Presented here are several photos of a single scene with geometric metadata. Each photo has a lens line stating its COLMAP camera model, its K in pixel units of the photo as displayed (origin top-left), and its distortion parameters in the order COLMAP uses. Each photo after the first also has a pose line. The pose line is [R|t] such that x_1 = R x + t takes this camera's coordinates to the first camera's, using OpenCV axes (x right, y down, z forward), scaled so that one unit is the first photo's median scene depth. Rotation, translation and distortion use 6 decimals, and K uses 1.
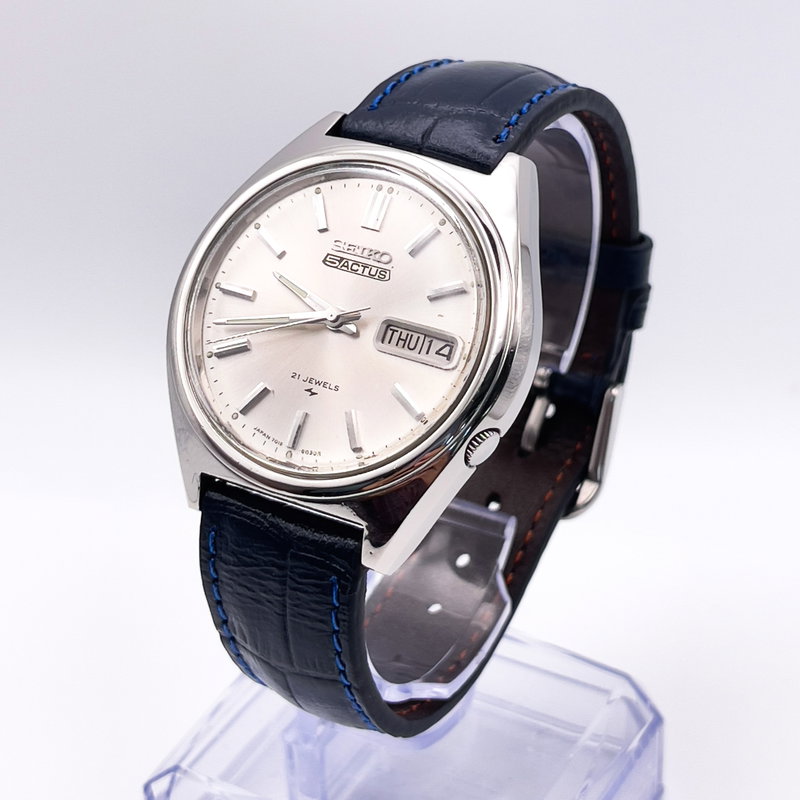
lens RADIAL K [[1939.9, 0, 400.1], [0, 1939.9, 400.7], [0, 0, 1]] dist [0.474899, 0.000000]
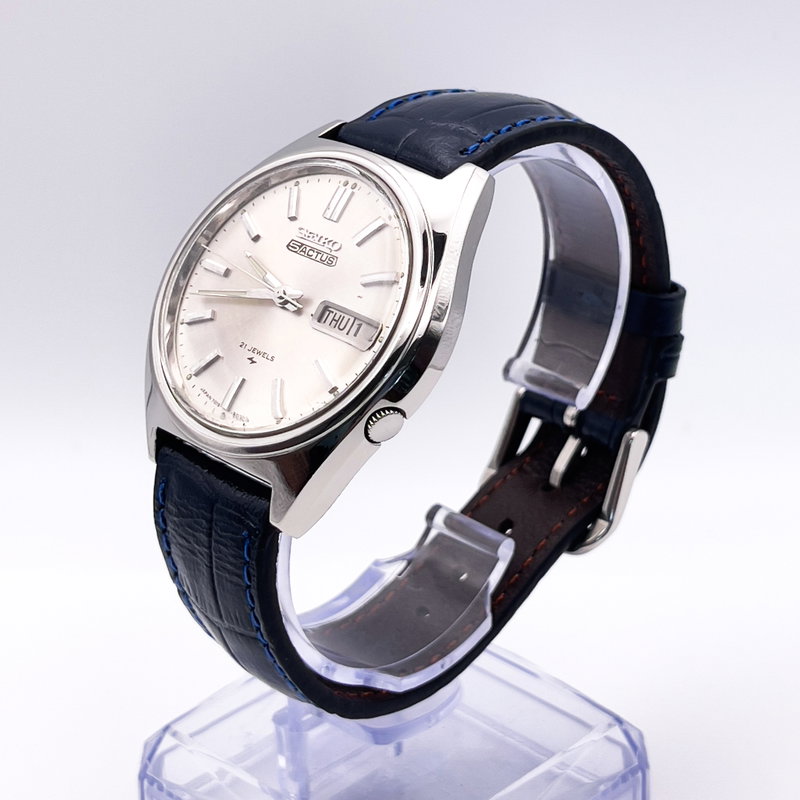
lens RADIAL K [[1939.9, 0, 398.5], [0, 1939.9, 401.4], [0, 0, 1]] dist [0.474899, 0.000000]
pose [[0.960067, 0.113880, -0.255545, 0.303659], [-0.135483, 0.988407, -0.068531, 0.078976], [0.244778, 0.100416, 0.964365, -0.022022]]
